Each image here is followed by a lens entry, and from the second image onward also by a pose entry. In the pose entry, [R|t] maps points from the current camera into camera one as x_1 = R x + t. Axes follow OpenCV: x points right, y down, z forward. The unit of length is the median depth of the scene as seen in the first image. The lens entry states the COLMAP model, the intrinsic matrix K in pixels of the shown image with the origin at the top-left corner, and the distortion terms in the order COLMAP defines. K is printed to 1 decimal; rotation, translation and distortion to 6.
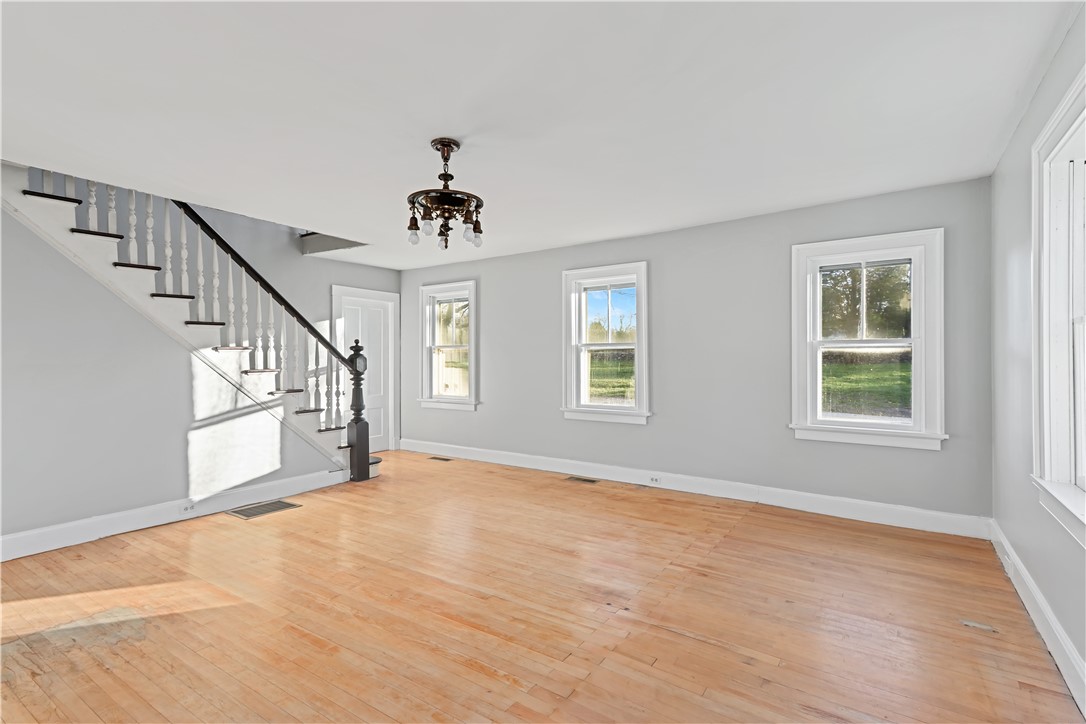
lens RADIAL K [[509.6, 0, 545.2], [0, 509.6, 358.6], [0, 0, 1]] dist [0.017663, -0.000483]
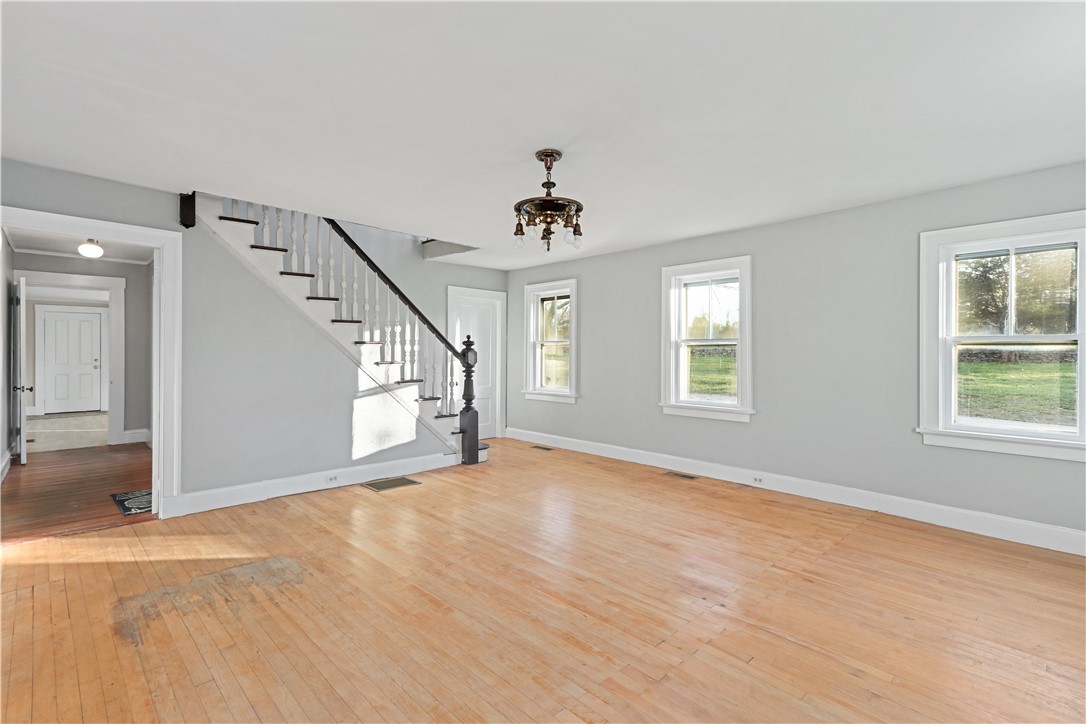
lens RADIAL K [[498.4, 0, 540.7], [0, 498.4, 352.3], [0, 0, 1]] dist [0.018931, -0.000041]
pose [[0.978283, 0.007752, -0.207129, 0.008382], [-0.008243, 0.999965, -0.001508, -0.000184], [0.207110, 0.003183, 0.978312, -0.027191]]
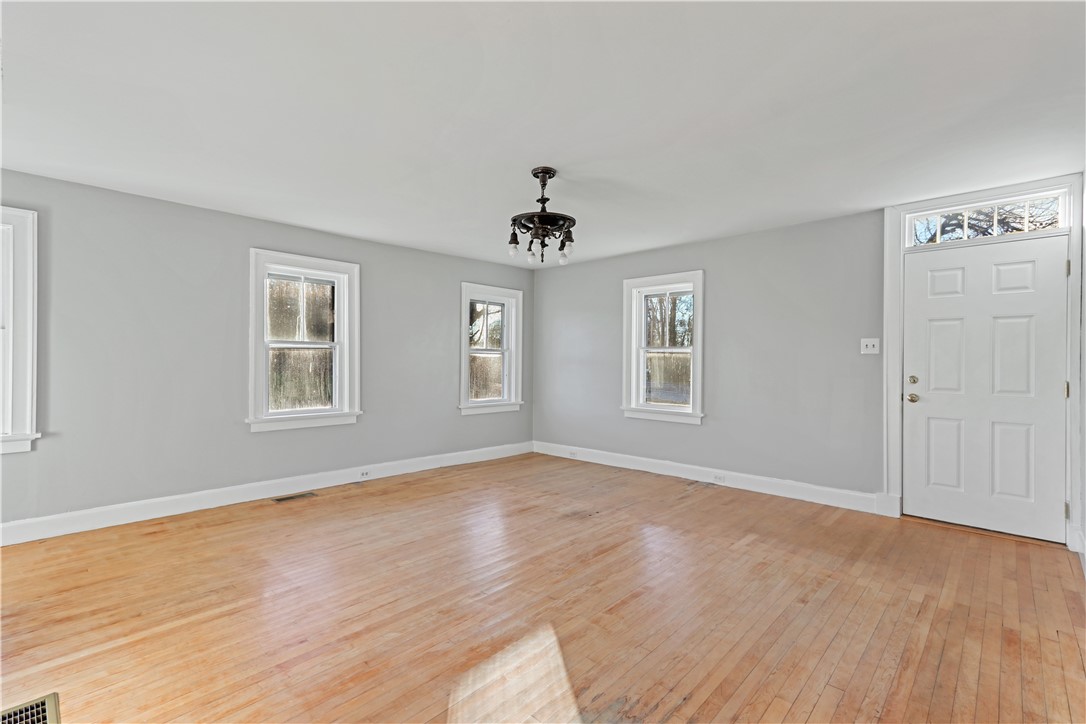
lens RADIAL K [[499.1, 0, 543.0], [0, 499.1, 362.0], [0, 0, 1]] dist [0.016360, 0.000036]
pose [[0.160660, 0.002955, 0.987005, -1.188833], [-0.006651, 0.999976, -0.001911, 0.009002], [-0.986987, -0.006257, 0.160676, 0.751104]]
